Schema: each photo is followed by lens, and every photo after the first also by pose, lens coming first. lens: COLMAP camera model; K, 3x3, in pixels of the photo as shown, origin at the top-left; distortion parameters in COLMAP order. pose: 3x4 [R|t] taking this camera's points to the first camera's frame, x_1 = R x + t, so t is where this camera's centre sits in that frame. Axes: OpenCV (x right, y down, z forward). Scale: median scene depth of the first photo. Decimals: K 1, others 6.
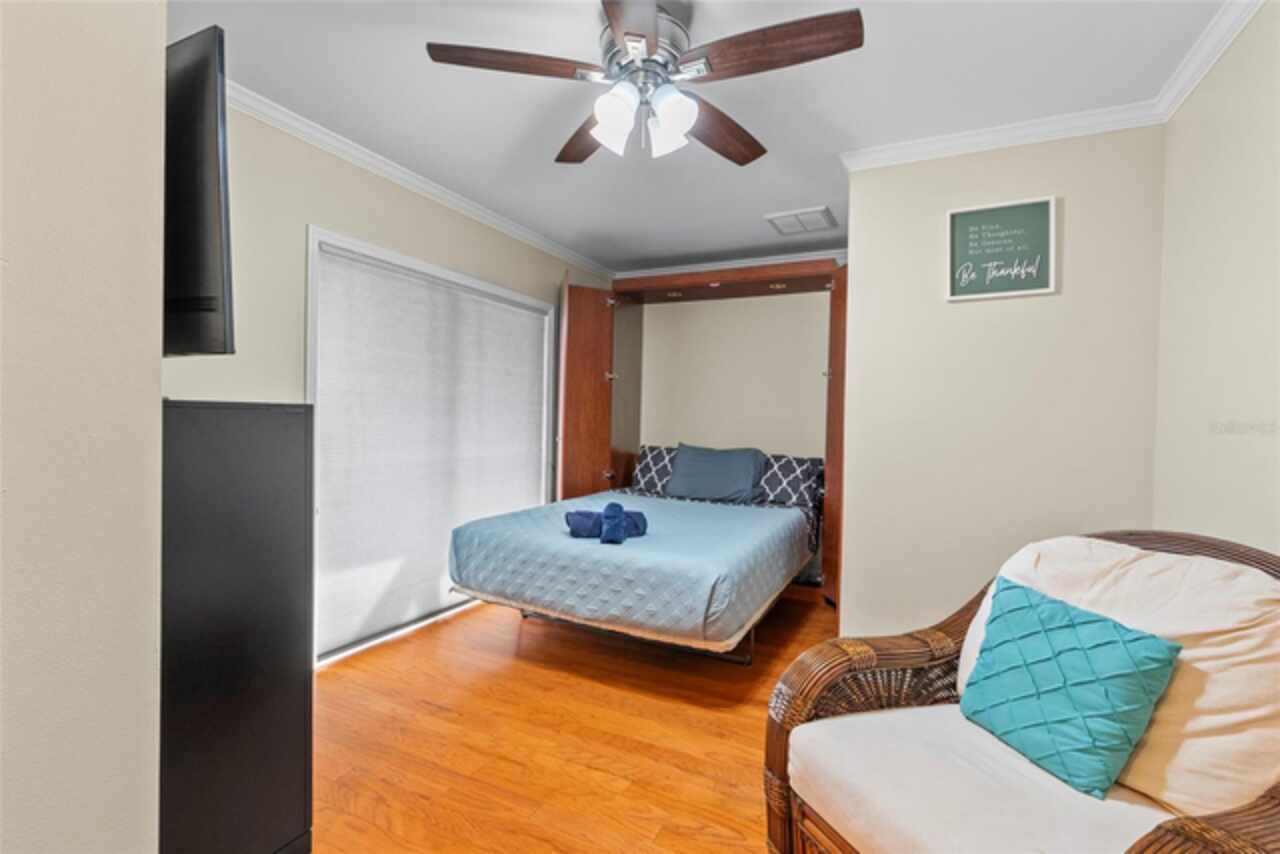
lens RADIAL K [[579.7, 0, 640.5], [0, 579.7, 427.2], [0, 0, 1]] dist [-0.010318, 0.000022]
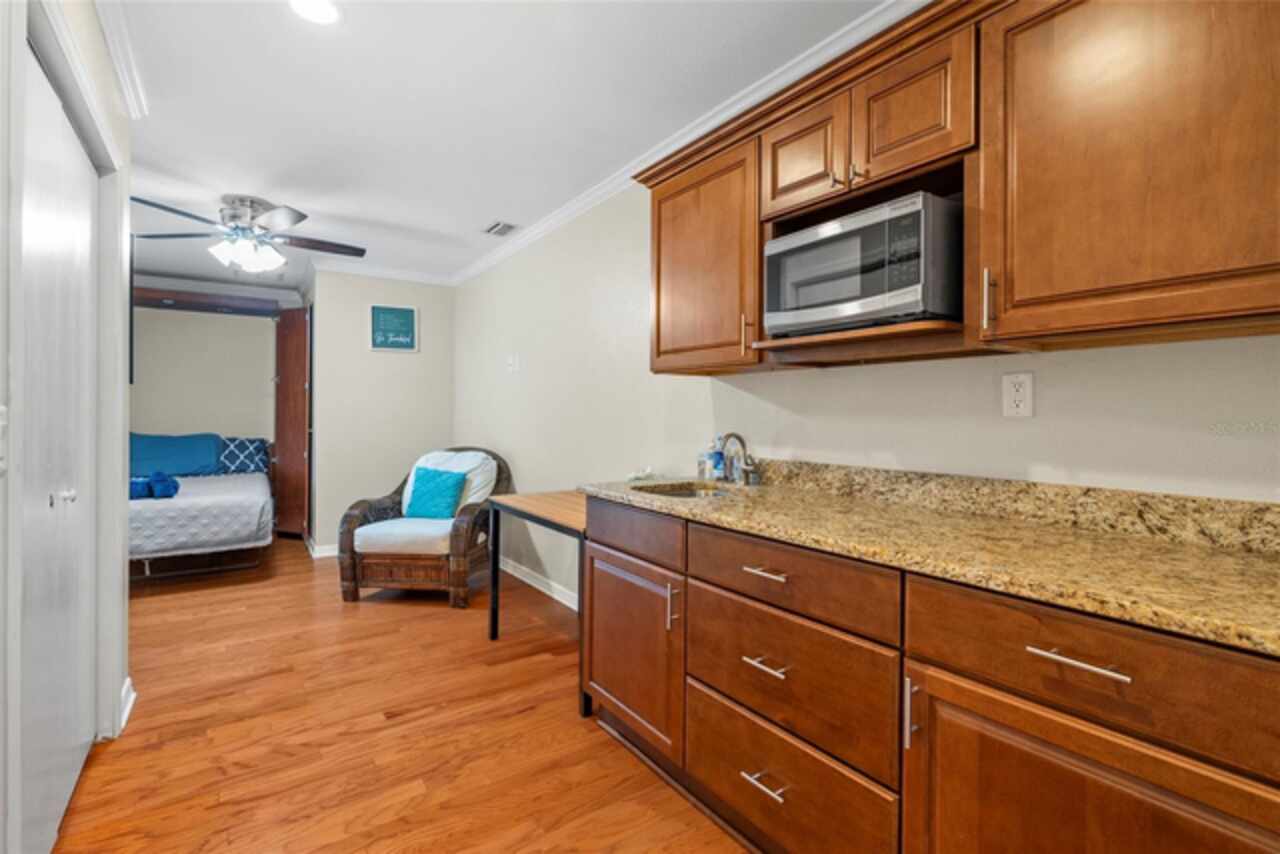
lens RADIAL K [[579.7, 0, 640.7], [0, 579.7, 419.9], [0, 0, 1]] dist [-0.010318, 0.000022]
pose [[0.487745, -0.025025, 0.872628, -0.776584], [0.019158, 0.999655, 0.017960, 0.002424], [-0.872776, 0.007957, 0.488056, -0.795186]]
